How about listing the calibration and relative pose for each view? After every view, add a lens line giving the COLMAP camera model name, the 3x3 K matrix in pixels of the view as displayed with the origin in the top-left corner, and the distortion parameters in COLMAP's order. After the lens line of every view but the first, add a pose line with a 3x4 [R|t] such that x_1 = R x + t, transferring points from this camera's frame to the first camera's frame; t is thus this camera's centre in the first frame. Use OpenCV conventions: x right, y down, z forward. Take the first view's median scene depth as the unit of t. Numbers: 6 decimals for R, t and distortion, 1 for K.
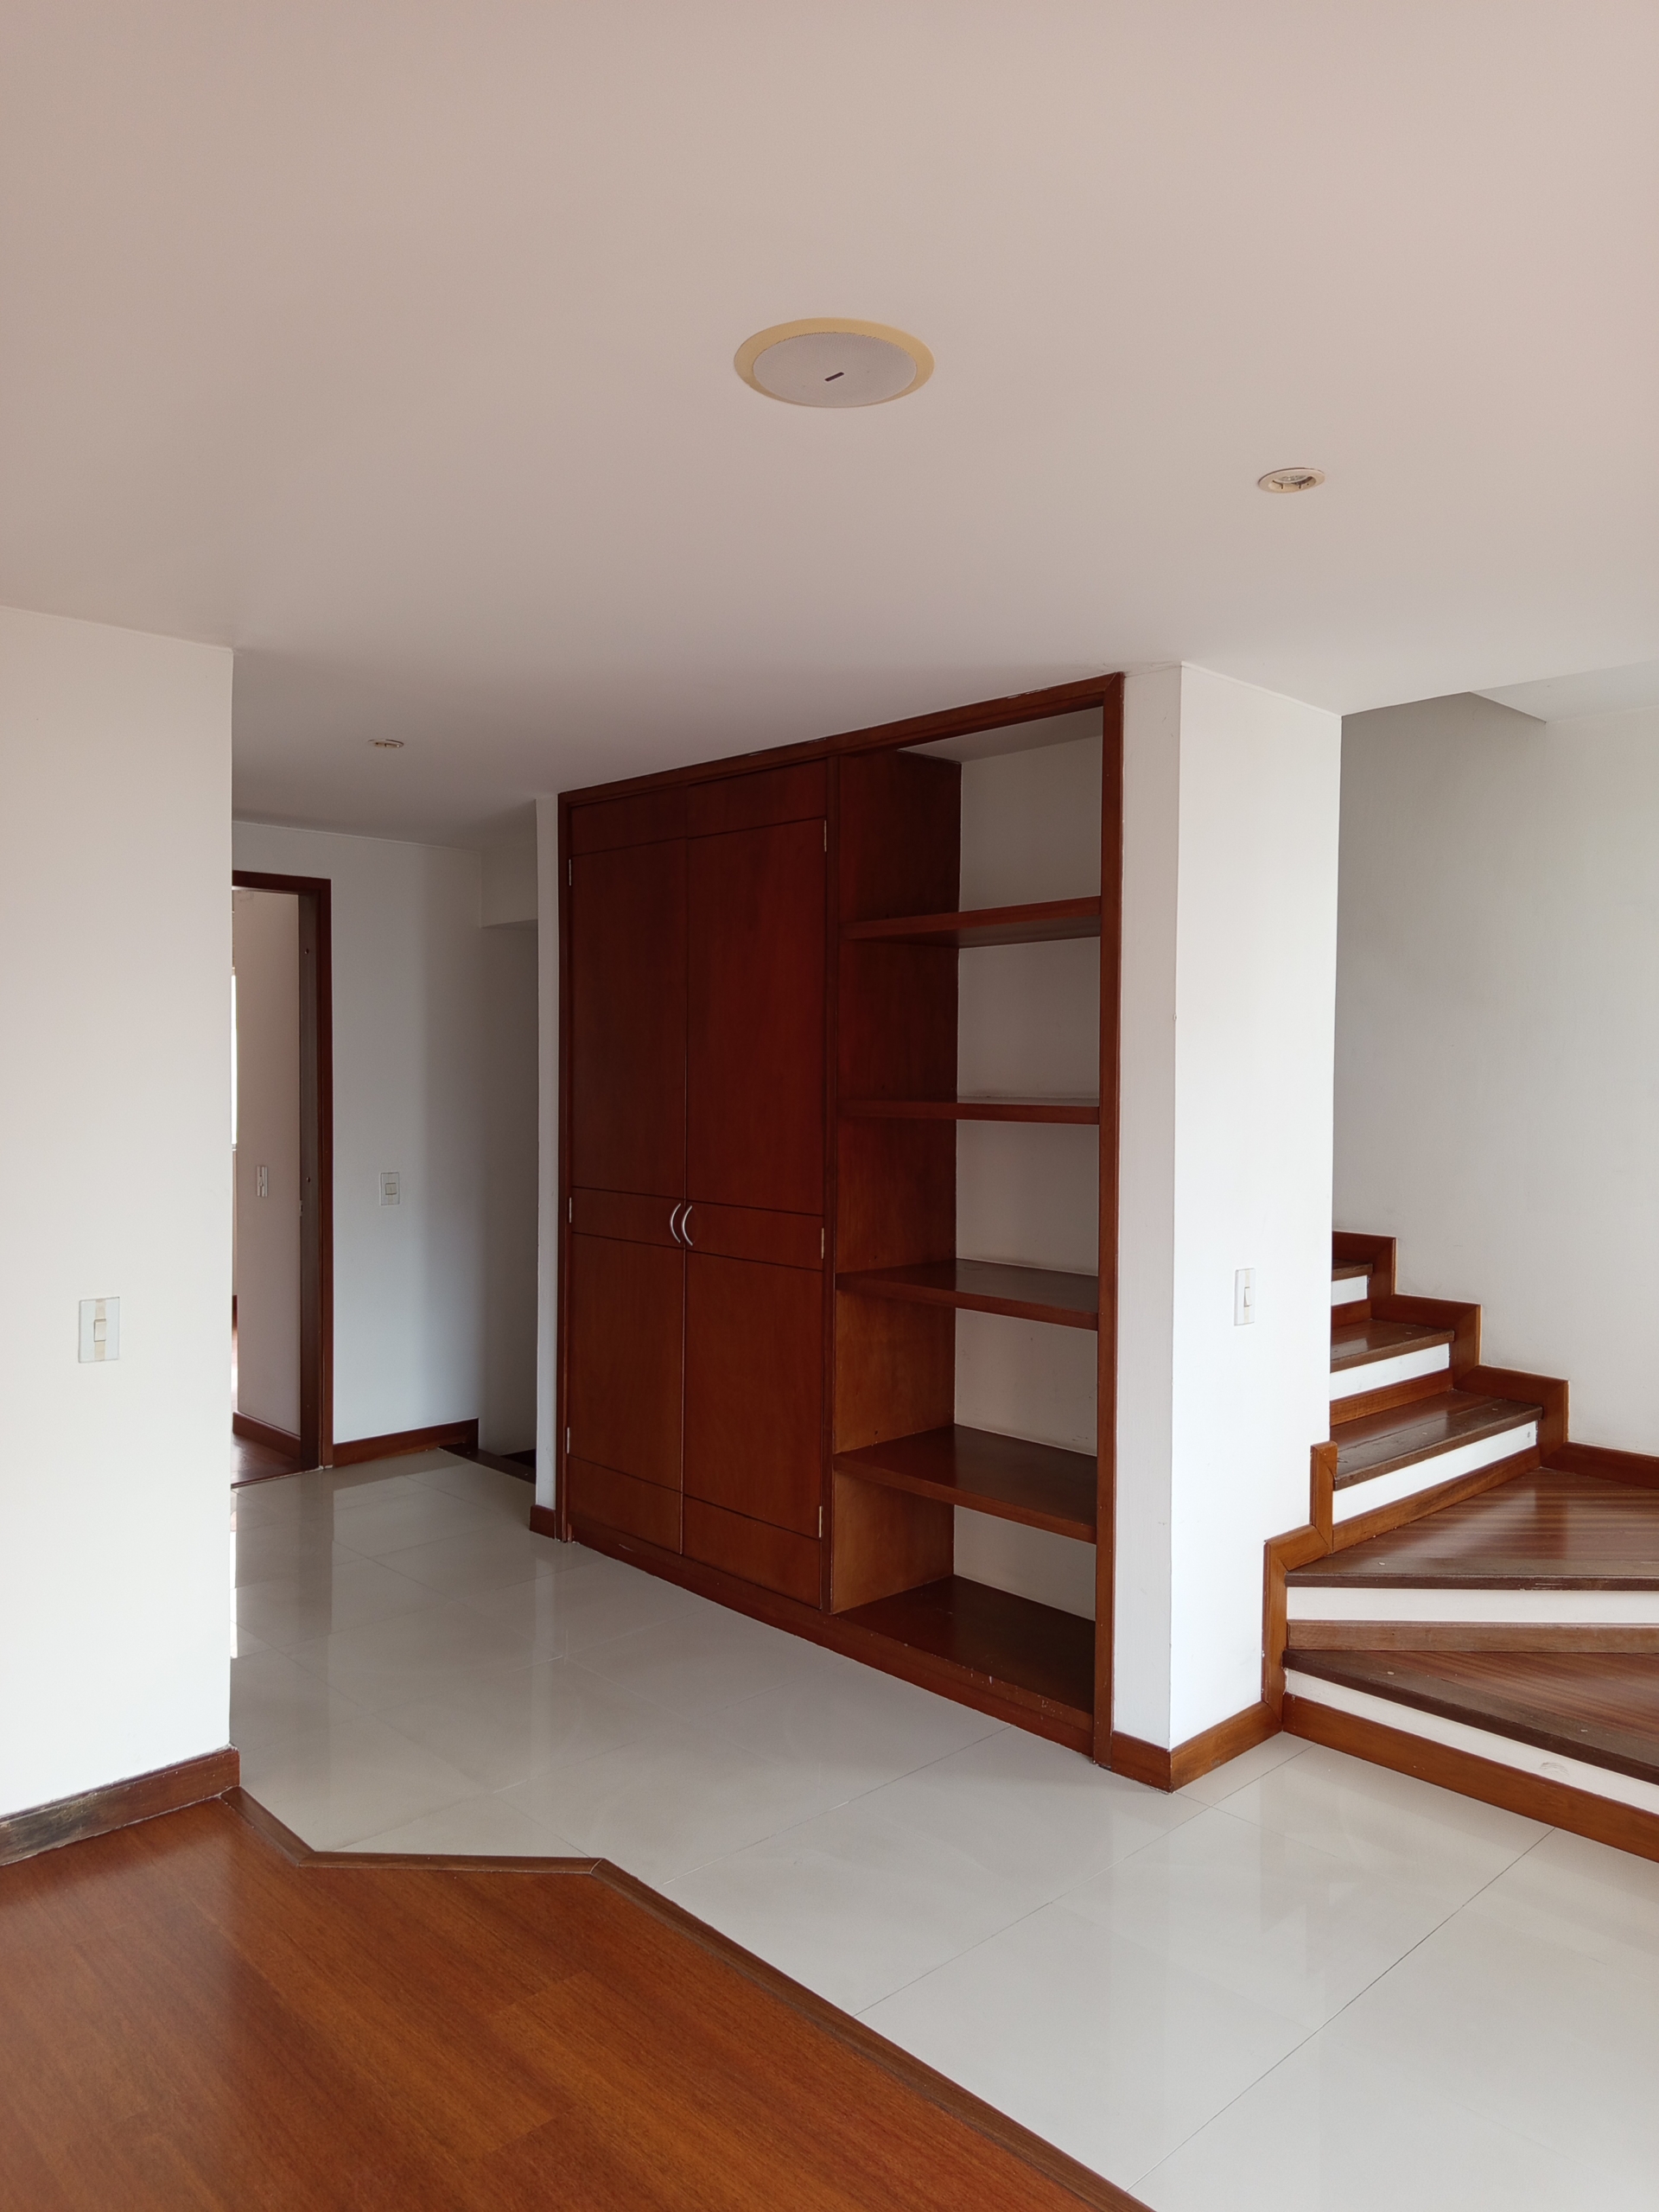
lens RADIAL K [[1542.3, 0, 829.5], [0, 1542.3, 1106.0], [0, 0, 1]] dist [0.038745, -0.057877]
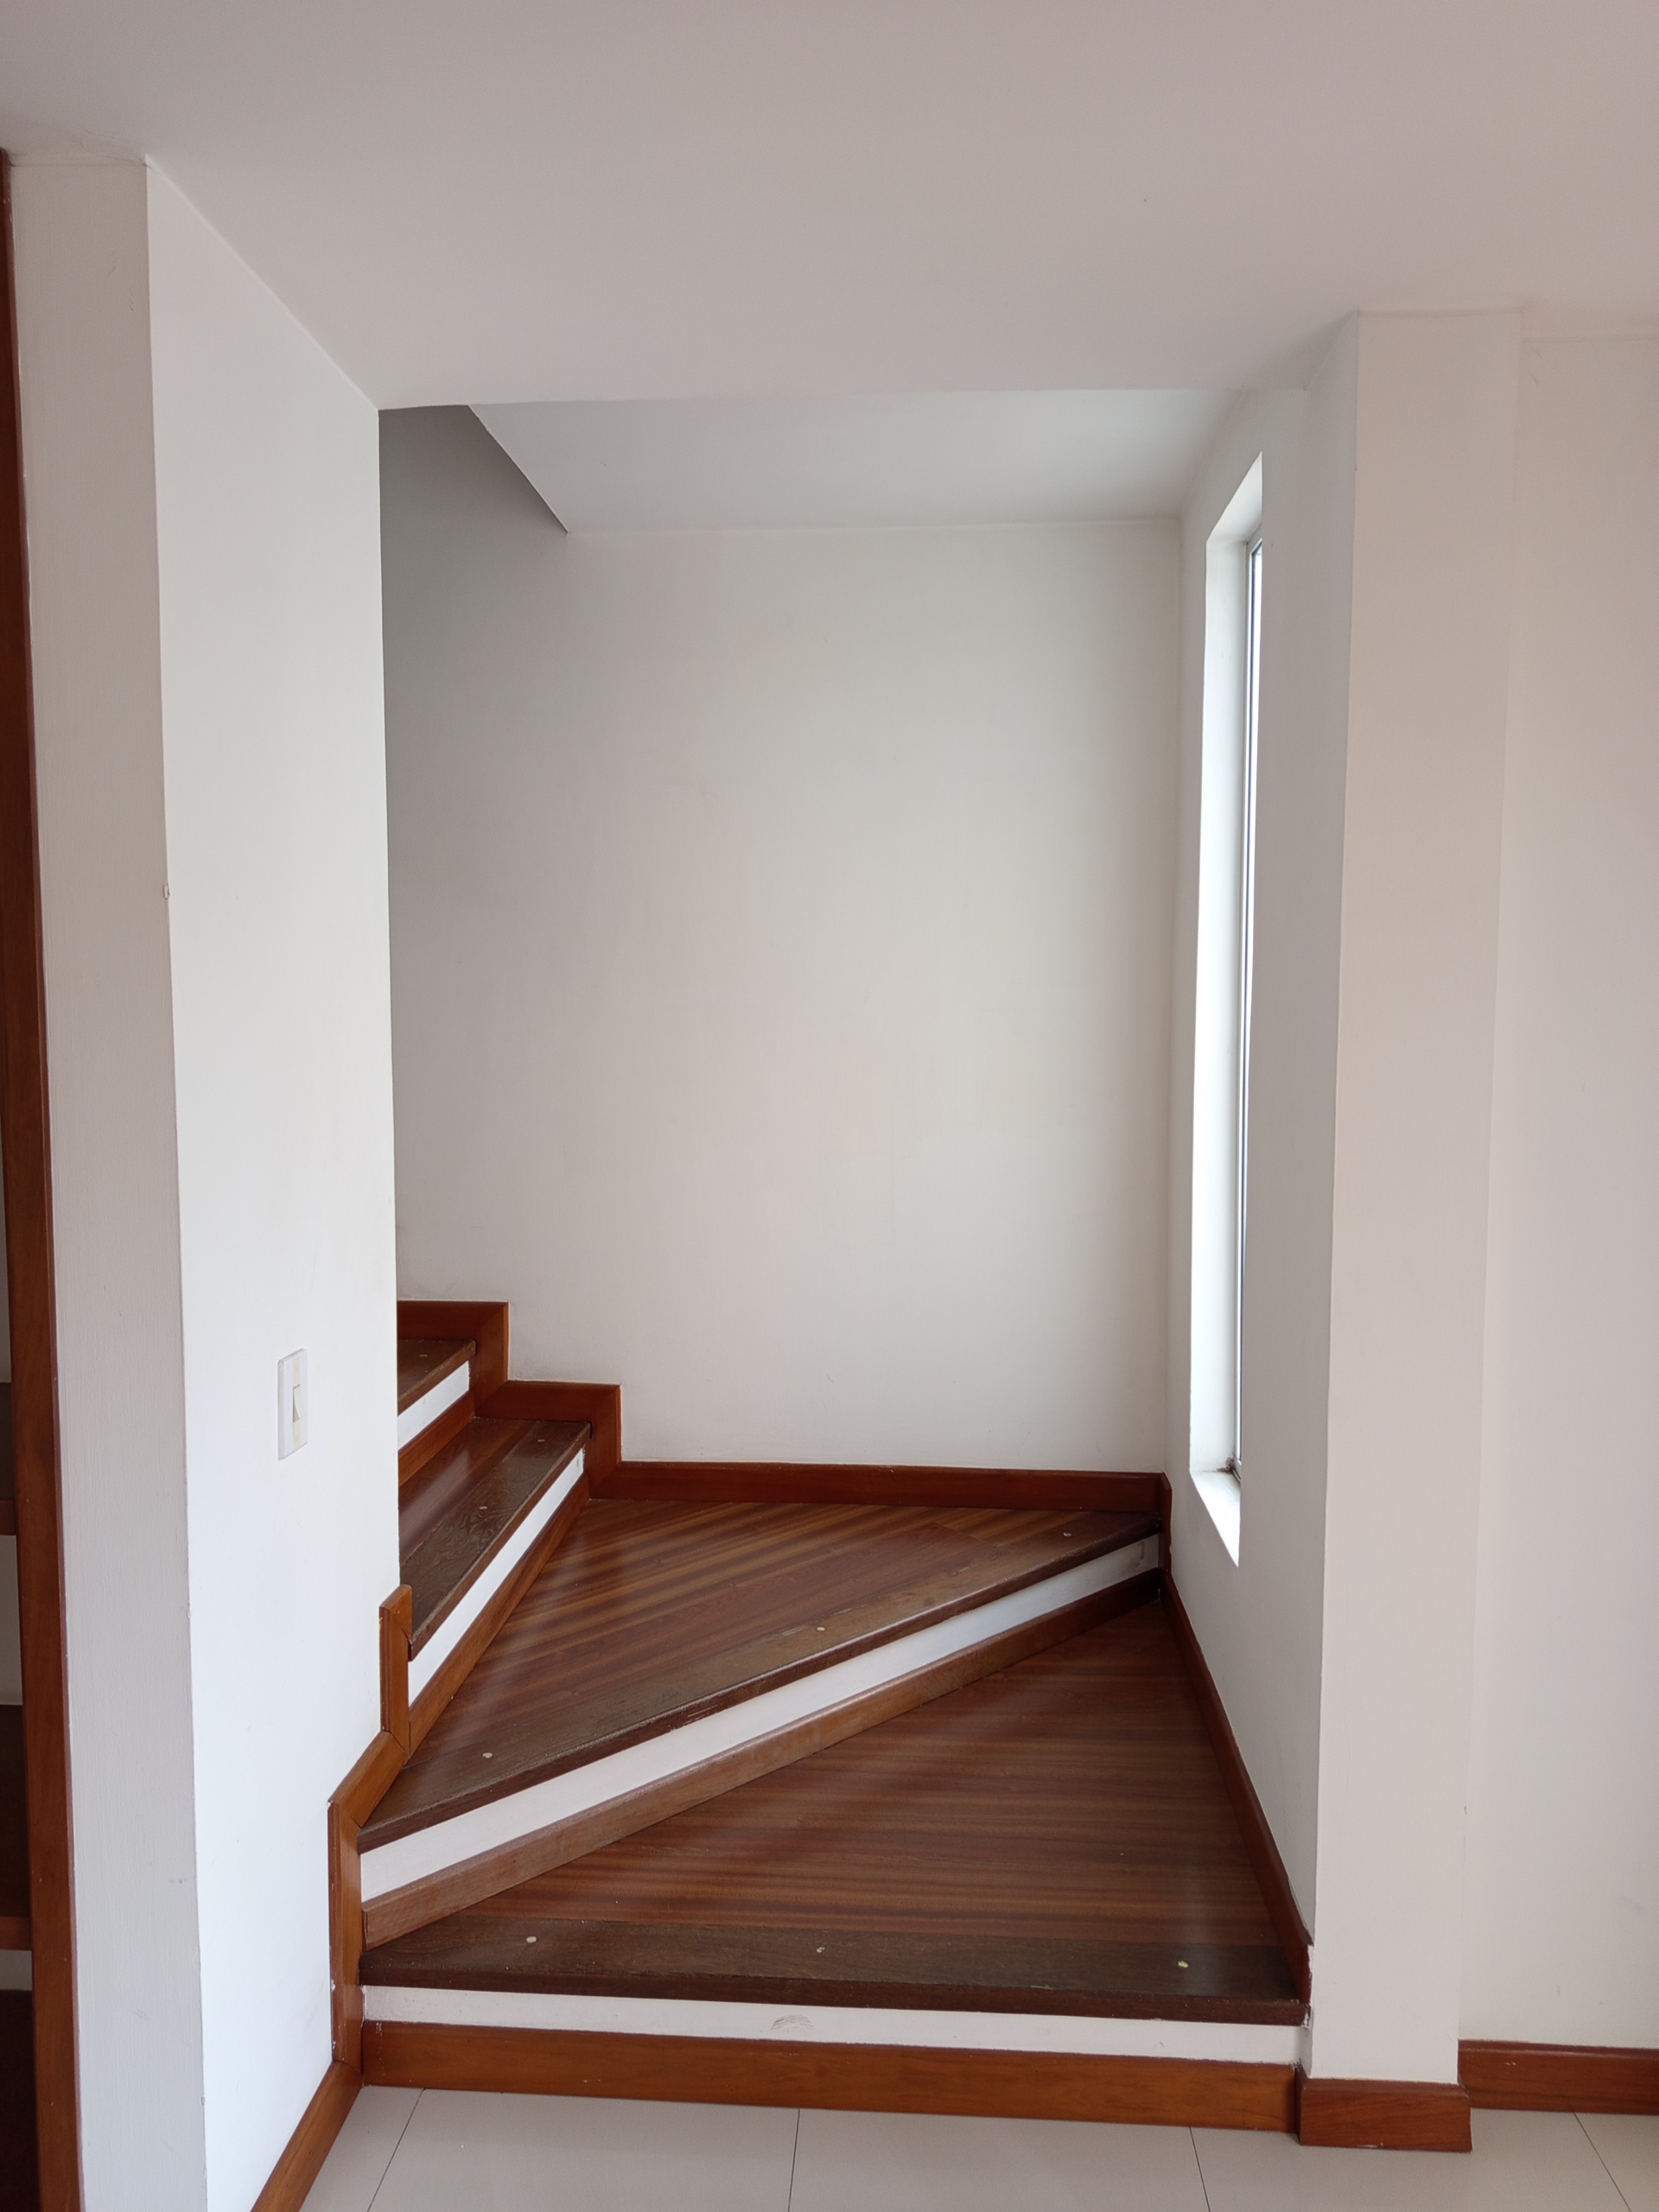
lens RADIAL K [[1542.3, 0, 829.5], [0, 1542.3, 1106.0], [0, 0, 1]] dist [0.038745, -0.057877]
pose [[0.730786, -0.055298, 0.680363, 0.033788], [0.017516, 0.997904, 0.062293, -0.014630], [-0.682381, -0.033605, 0.730223, 0.444785]]
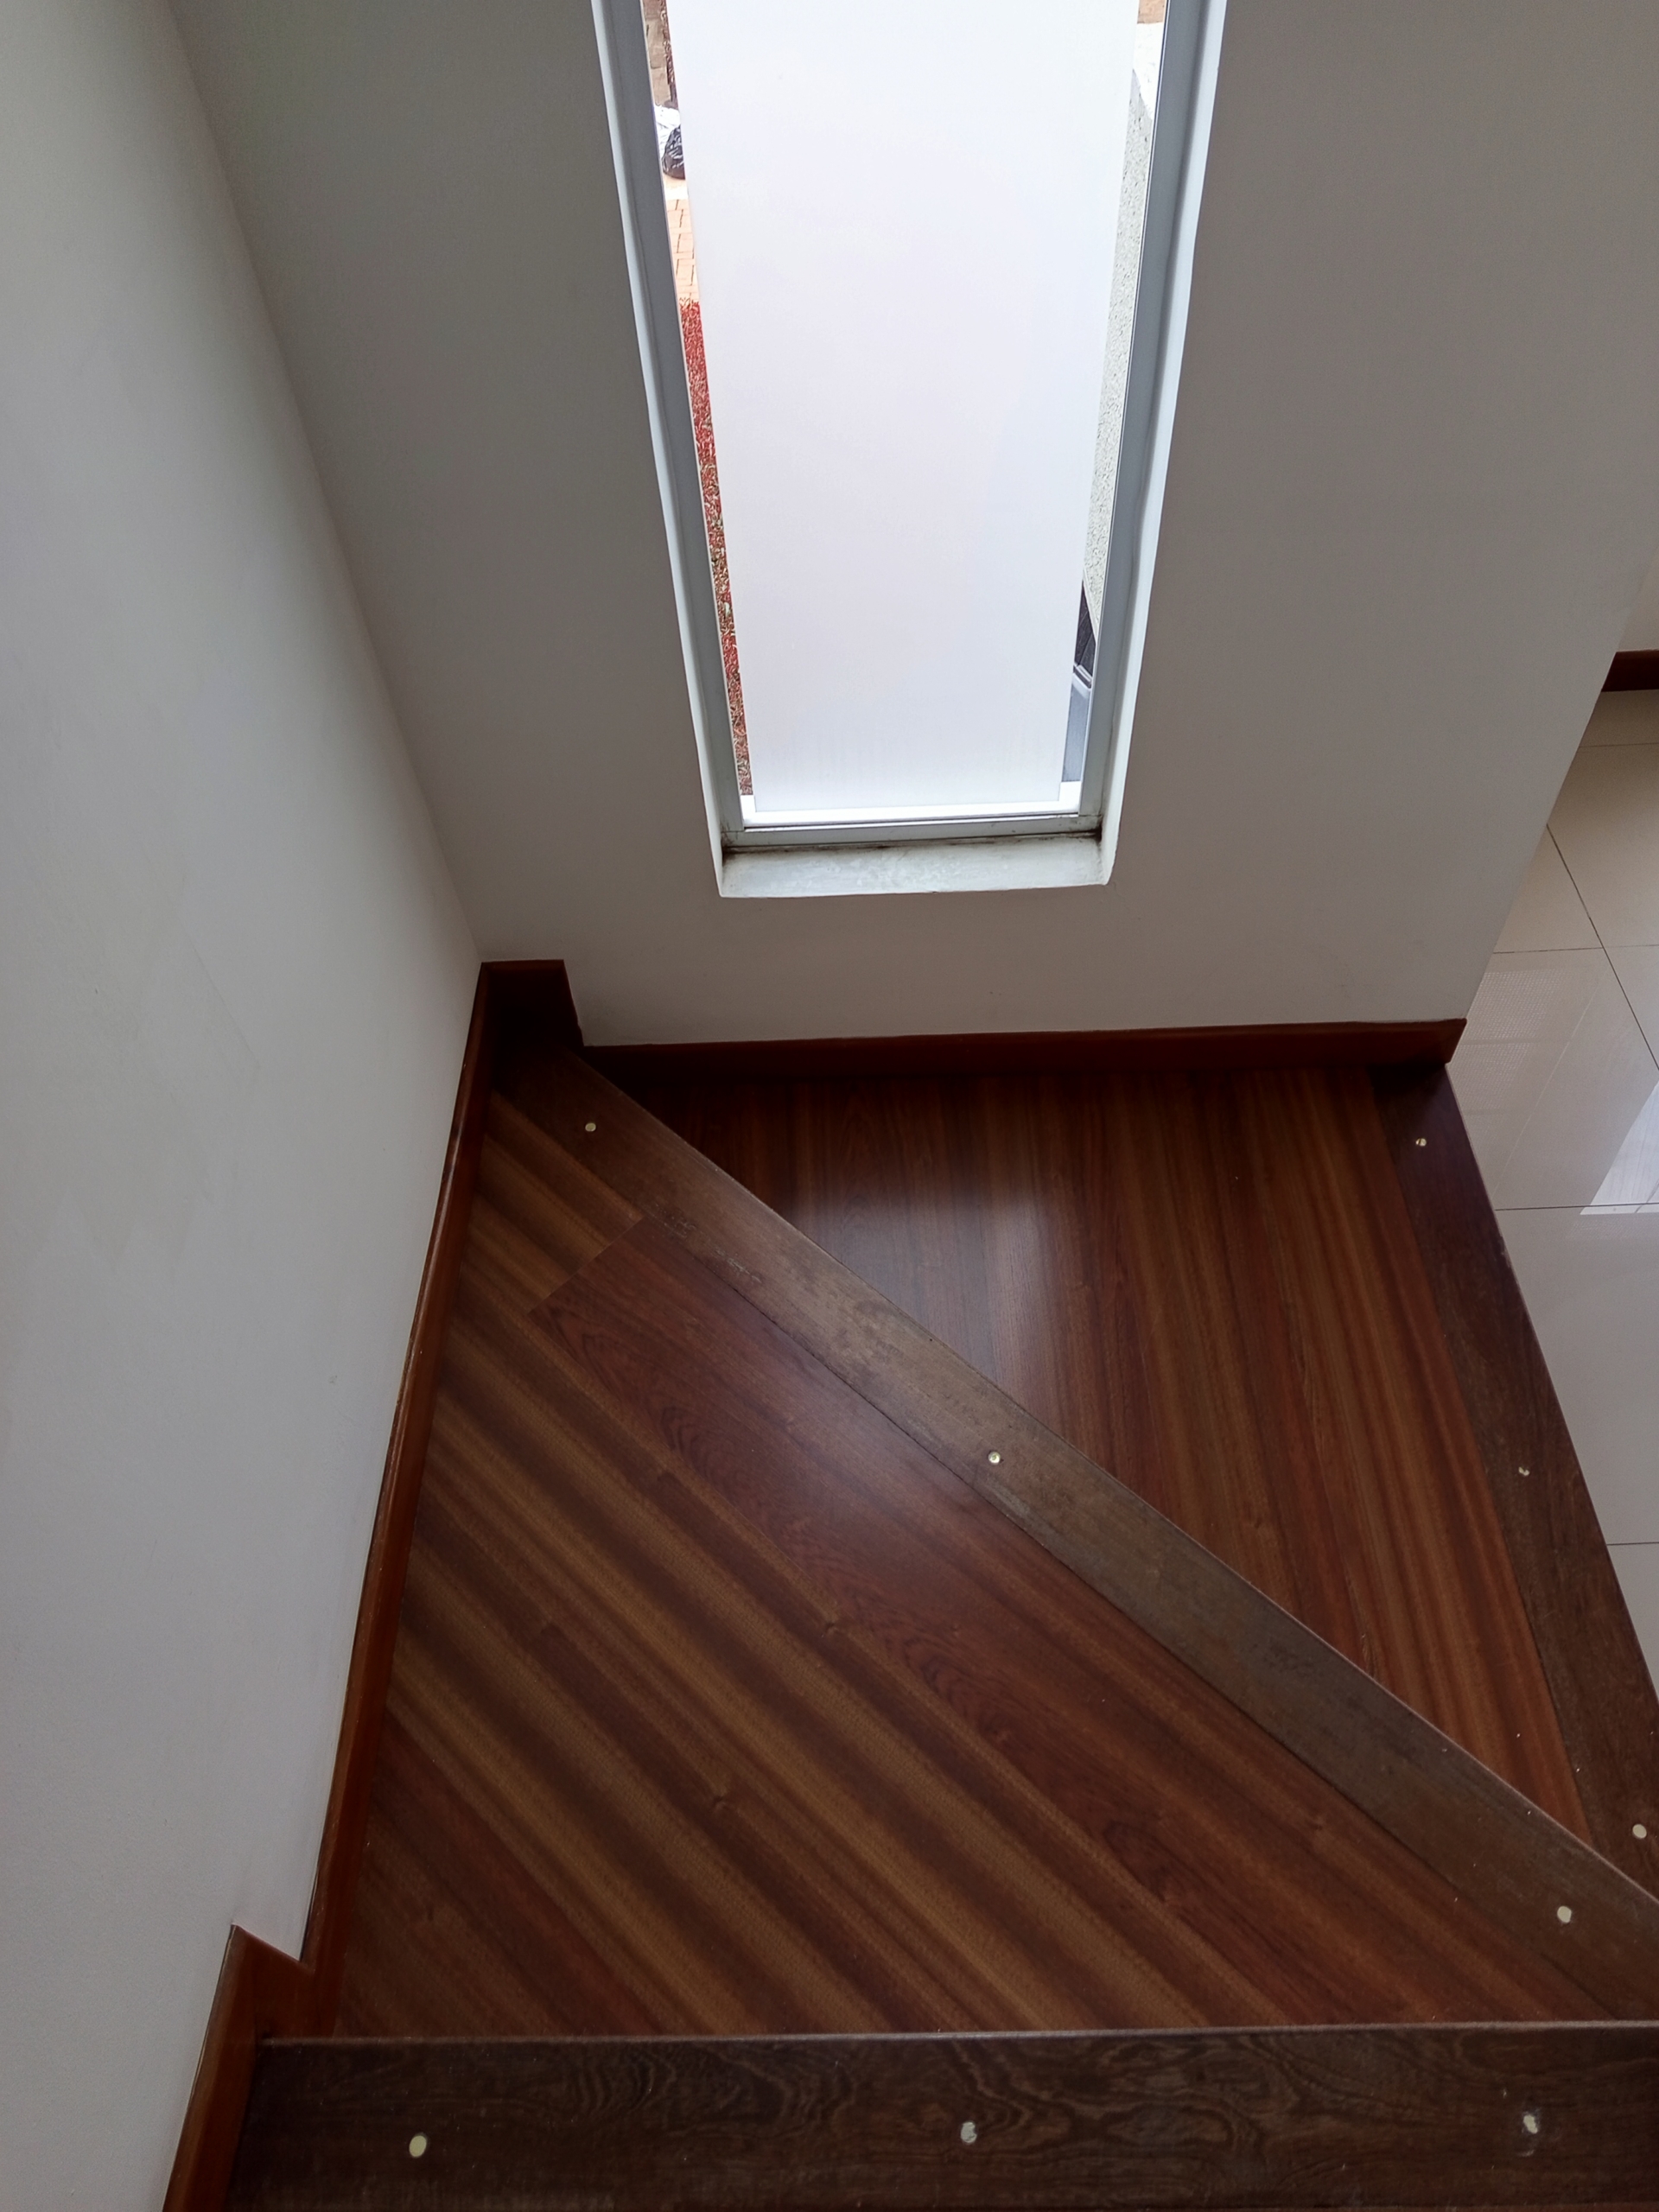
lens RADIAL K [[1542.3, 0, 829.5], [0, 1542.3, 1106.0], [0, 0, 1]] dist [0.038745, -0.057877]
pose [[-0.739809, -0.511795, 0.436749, 0.463957], [0.058377, 0.597859, 0.799473, -0.170282], [-0.670280, 0.616953, -0.412424, 1.235465]]
